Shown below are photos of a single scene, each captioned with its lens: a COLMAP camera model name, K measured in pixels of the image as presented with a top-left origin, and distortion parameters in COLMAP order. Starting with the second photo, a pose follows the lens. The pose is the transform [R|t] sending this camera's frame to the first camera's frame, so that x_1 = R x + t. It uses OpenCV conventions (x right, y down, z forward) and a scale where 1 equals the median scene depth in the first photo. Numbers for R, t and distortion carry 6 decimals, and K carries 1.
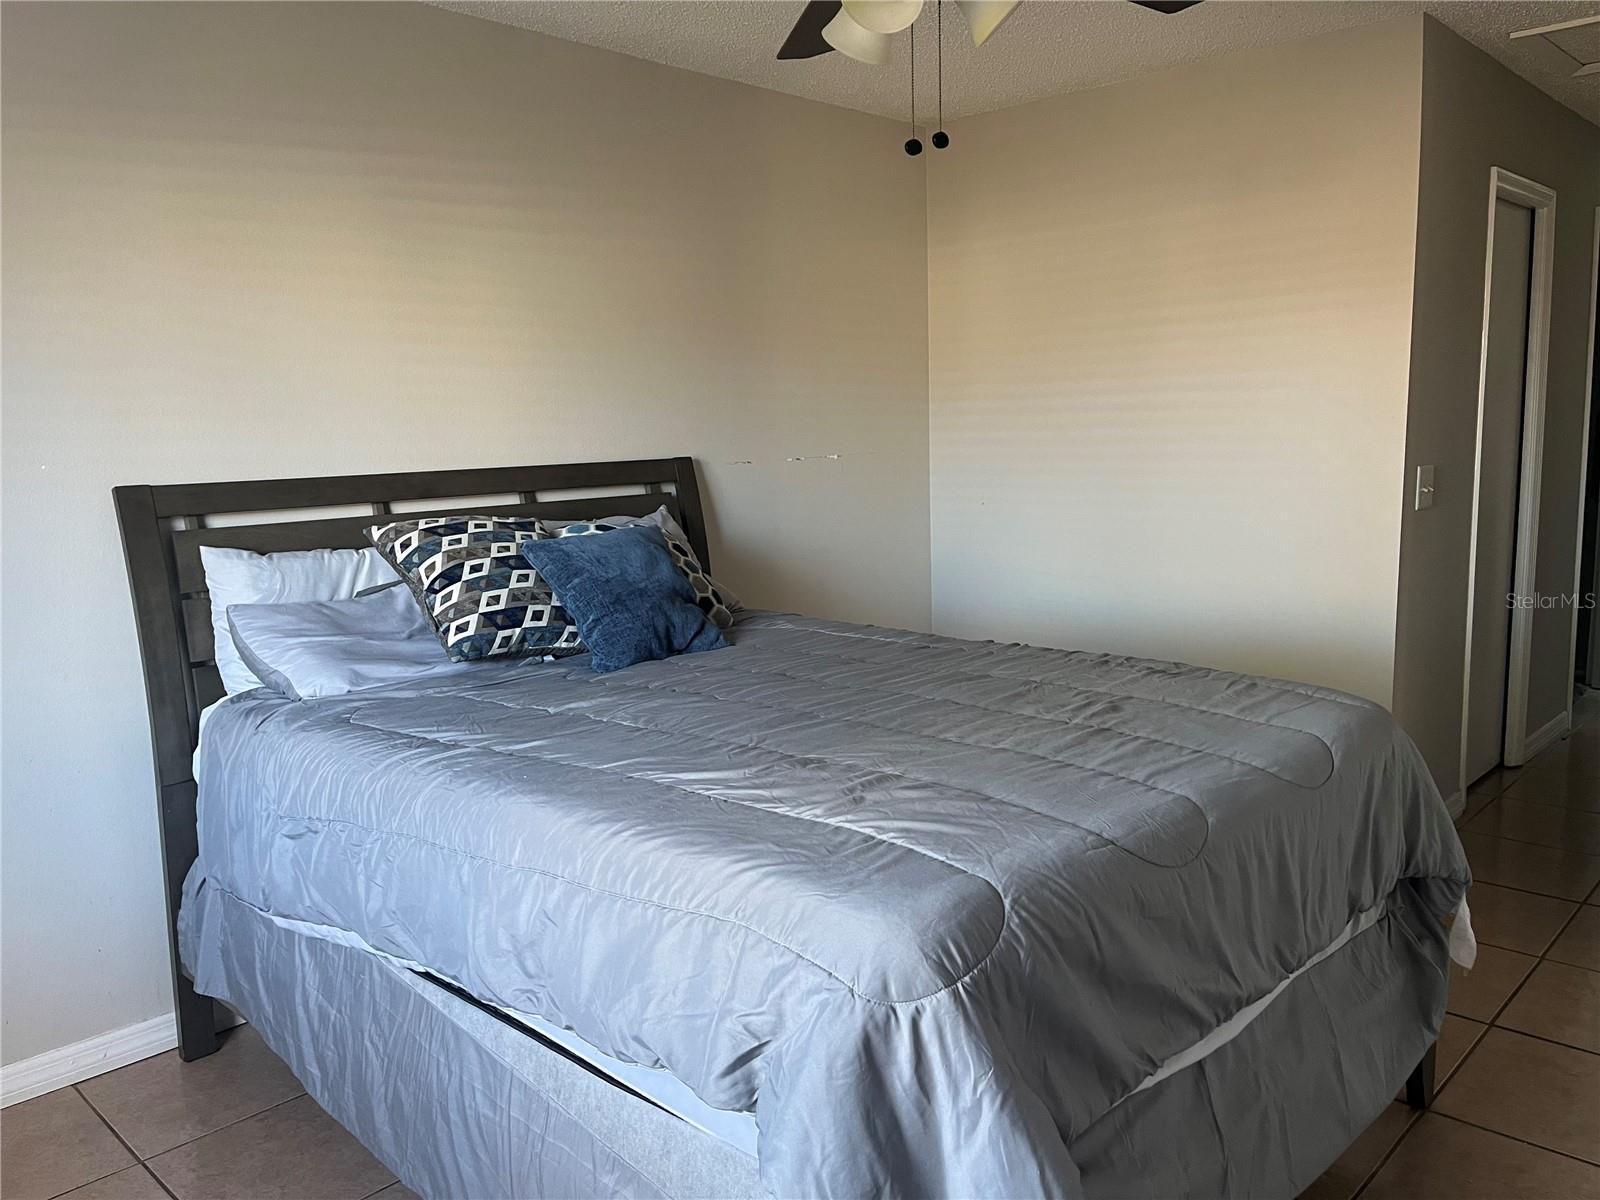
lens RADIAL K [[1221.3, 0, 805.1], [0, 1221.3, 609.7], [0, 0, 1]] dist [0.102434, -0.135366]
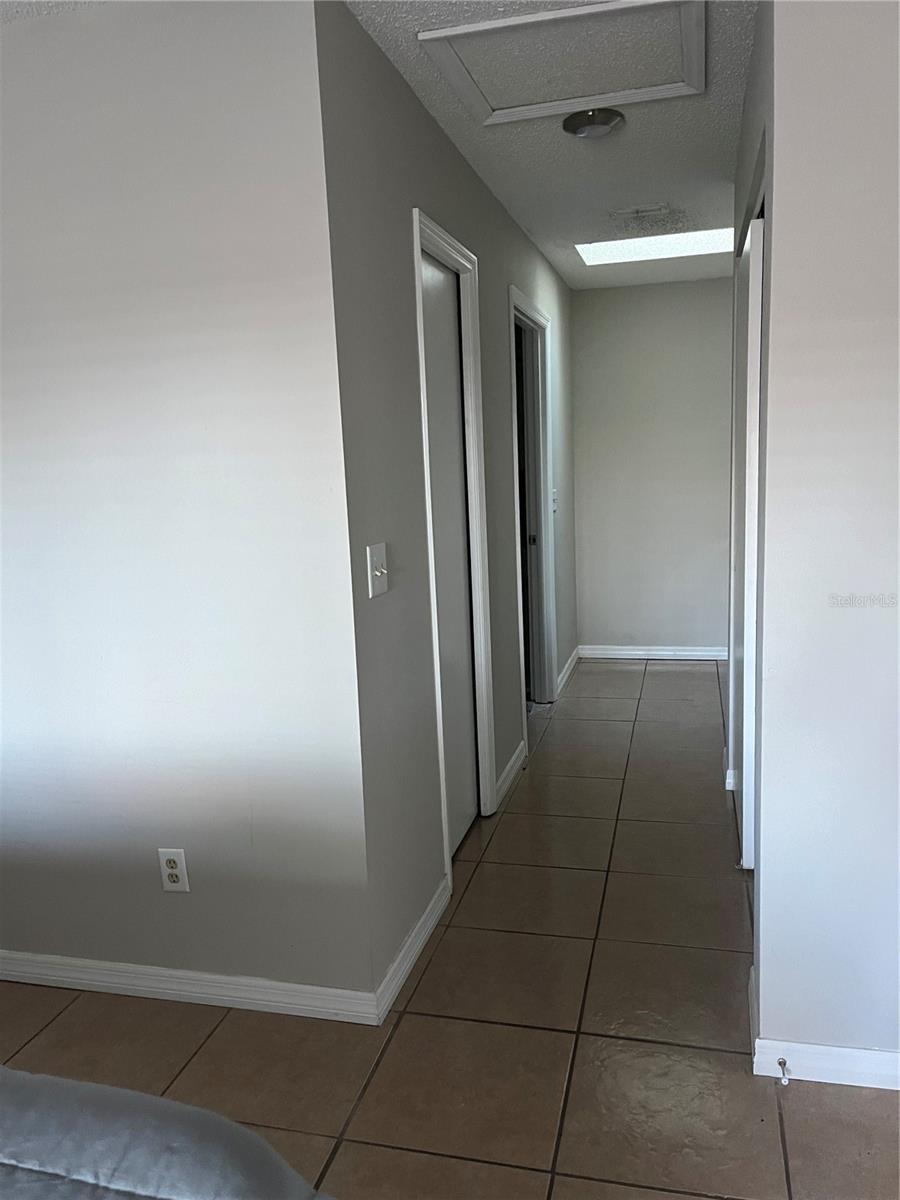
lens RADIAL K [[901.1, 0, 454.1], [0, 901.1, 606.5], [0, 0, 1]] dist [0.069344, -0.002019]
pose [[0.874295, -0.084360, 0.478008, 0.469336], [0.089852, 0.995890, 0.011415, -0.144871], [-0.477007, 0.032970, 0.878281, 0.820036]]
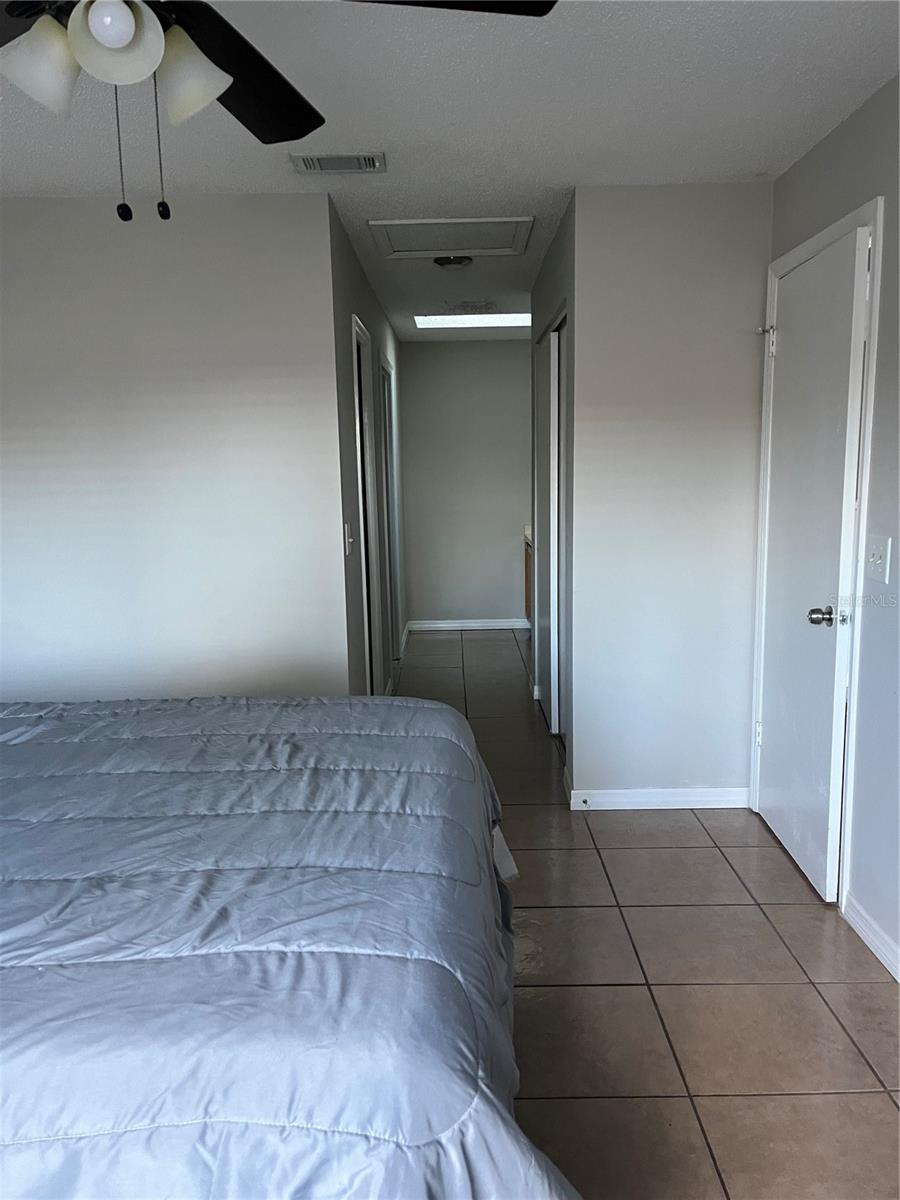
lens RADIAL K [[916.0, 0, 448.9], [0, 916.0, 605.9], [0, 0, 1]] dist [0.102434, -0.135366]
pose [[0.724227, -0.085826, 0.684200, -0.257898], [0.100935, 0.994731, 0.017938, -0.060548], [-0.682135, 0.056069, 0.729074, 0.329293]]
